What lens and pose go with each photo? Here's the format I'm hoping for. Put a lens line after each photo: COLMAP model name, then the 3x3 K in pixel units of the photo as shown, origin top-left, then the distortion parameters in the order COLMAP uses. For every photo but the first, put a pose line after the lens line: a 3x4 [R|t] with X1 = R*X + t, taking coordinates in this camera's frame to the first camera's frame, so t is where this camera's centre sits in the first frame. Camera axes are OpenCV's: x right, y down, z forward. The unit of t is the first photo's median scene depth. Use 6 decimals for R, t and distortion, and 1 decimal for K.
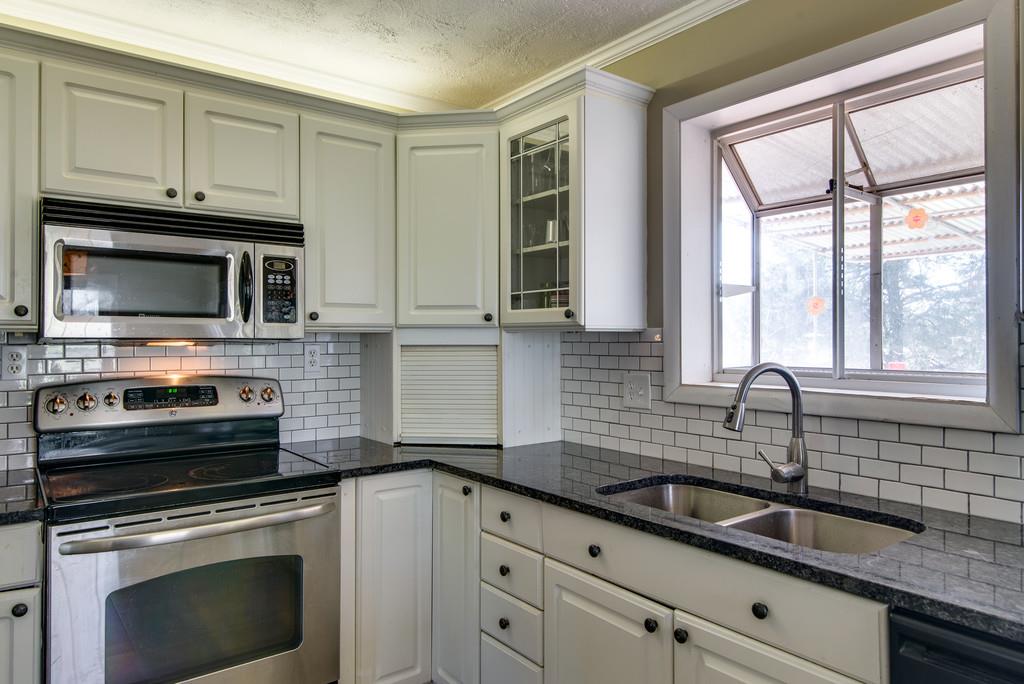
lens RADIAL K [[657.0, 0, 508.7], [0, 657.0, 338.9], [0, 0, 1]] dist [-0.003757, -0.000499]
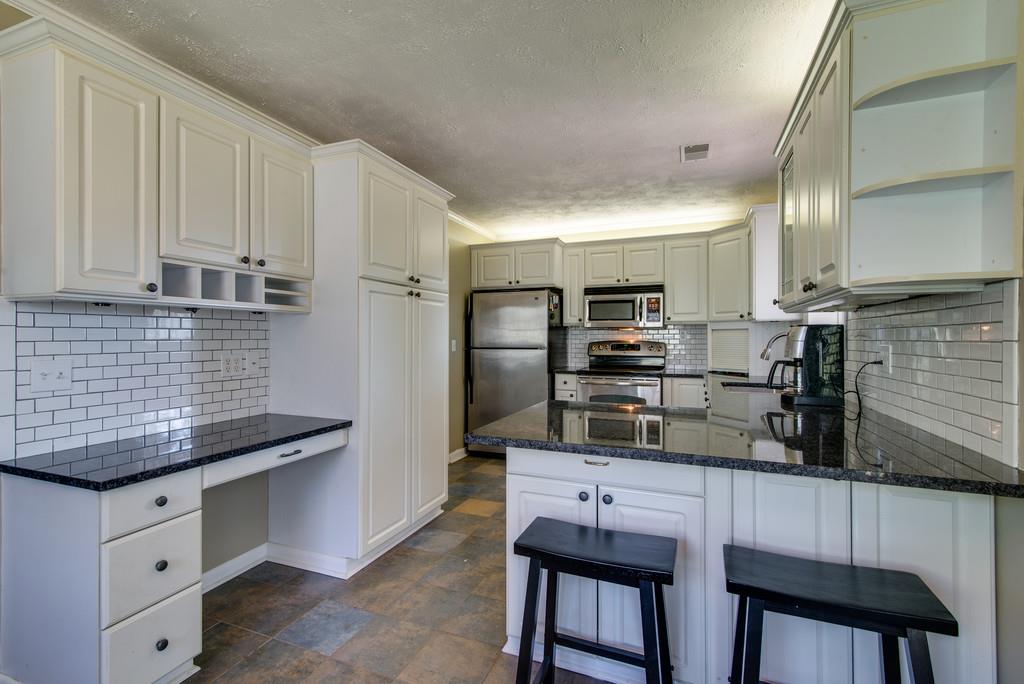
lens RADIAL K [[465.4, 0, 498.0], [0, 465.4, 336.6], [0, 0, 1]] dist [0.012587, -0.000319]
pose [[0.509399, 0.000893, -0.860530, 1.027403], [0.003489, 0.999989, 0.003103, 0.032209], [0.860523, -0.004583, 0.509391, -0.578922]]
